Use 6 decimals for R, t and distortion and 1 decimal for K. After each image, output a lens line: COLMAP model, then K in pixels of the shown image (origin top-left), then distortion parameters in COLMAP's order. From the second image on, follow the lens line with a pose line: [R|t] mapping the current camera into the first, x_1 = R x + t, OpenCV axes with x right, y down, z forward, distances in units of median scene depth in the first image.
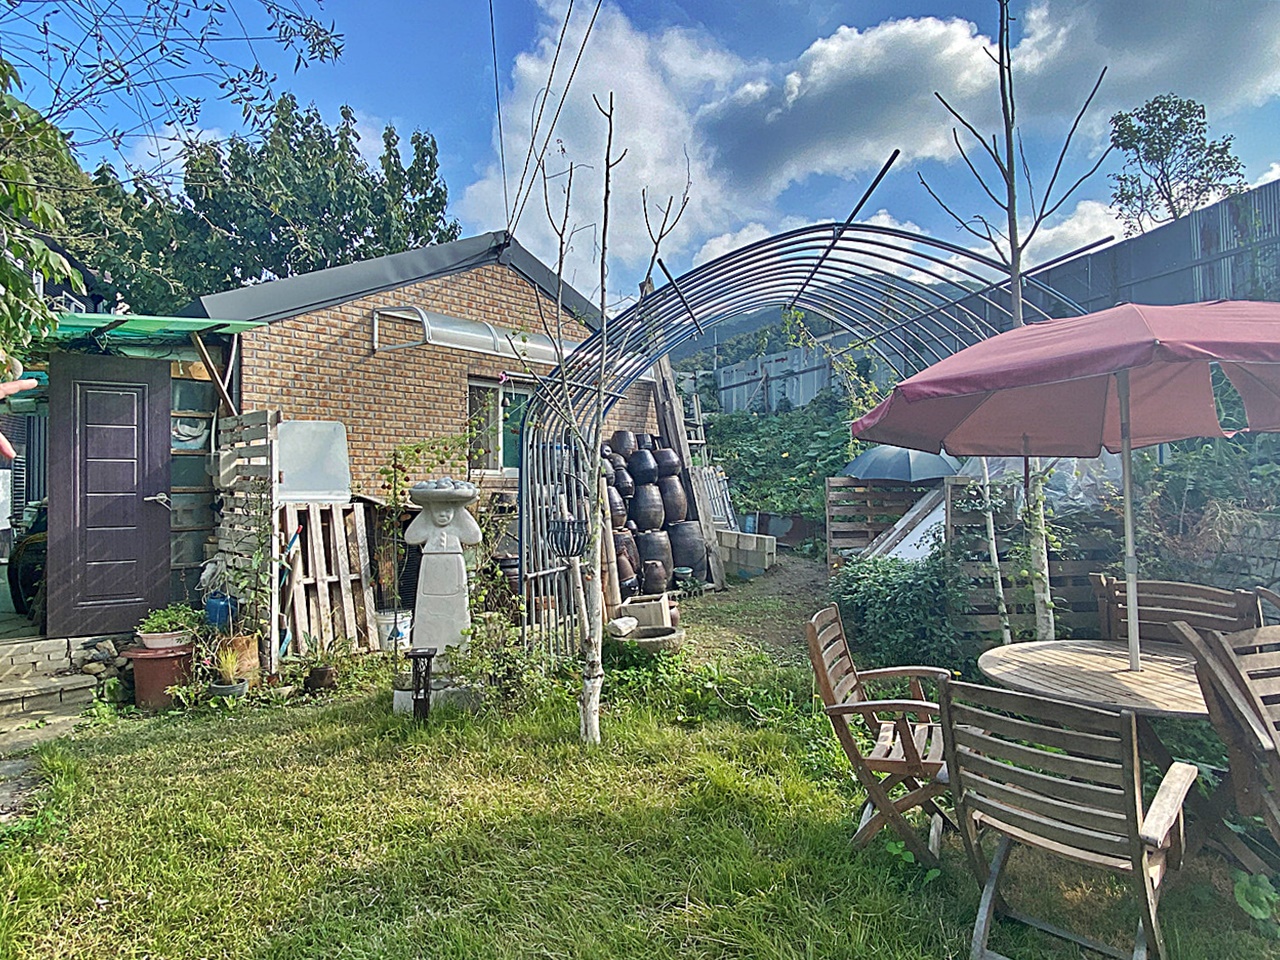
lens RADIAL K [[702.1, 0, 640.0], [0, 702.1, 480.0], [0, 0, 1]] dist [0.033980, -0.057070]
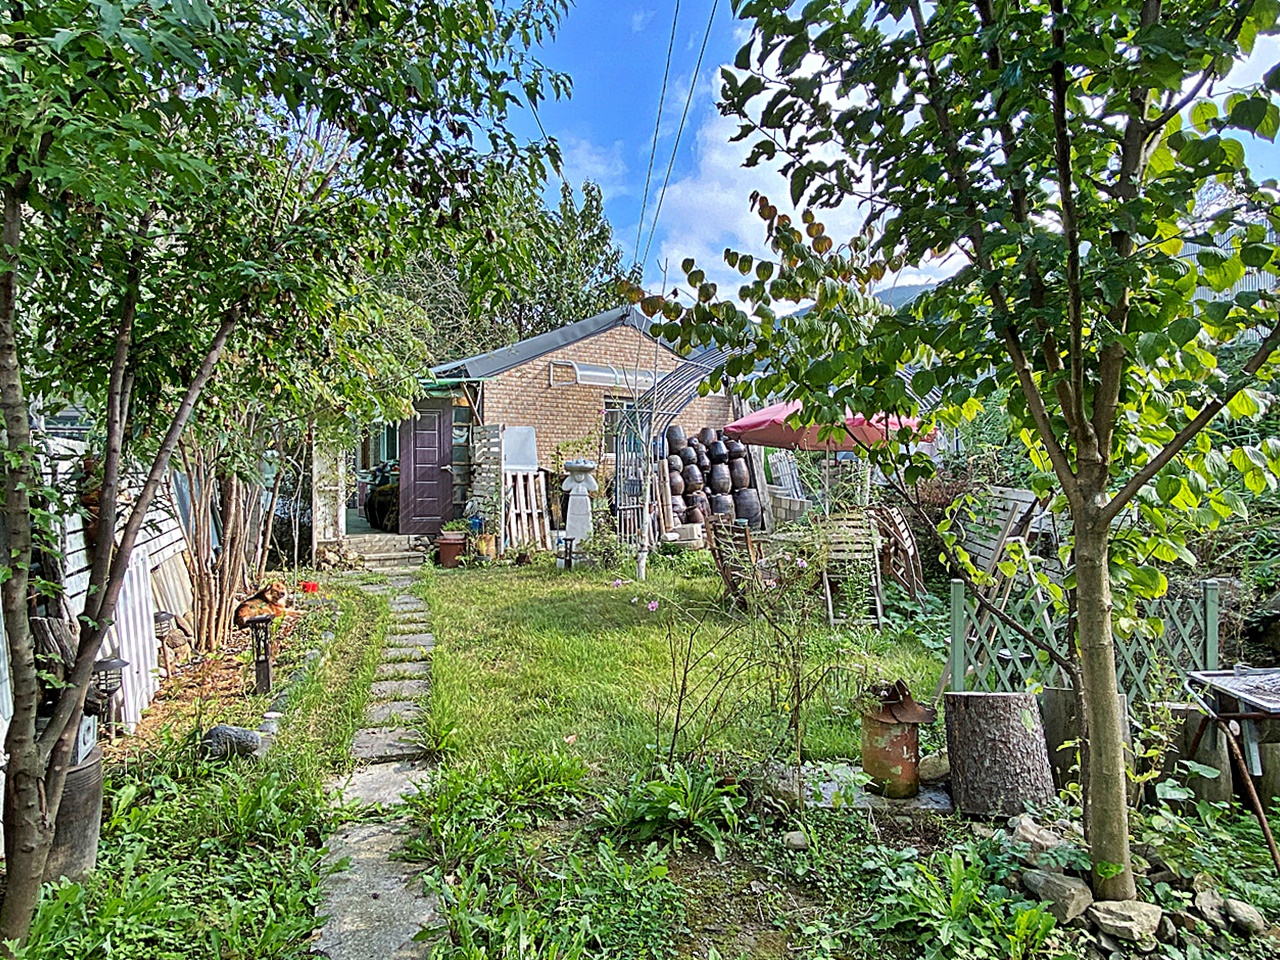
lens RADIAL K [[702.1, 0, 640.0], [0, 702.1, 480.0], [0, 0, 1]] dist [0.033980, -0.057070]
pose [[0.970925, 0.015415, -0.238887, 0.294940], [-0.008981, 0.999568, 0.028000, 0.000113], [0.239216, -0.025041, 0.970643, -0.735544]]
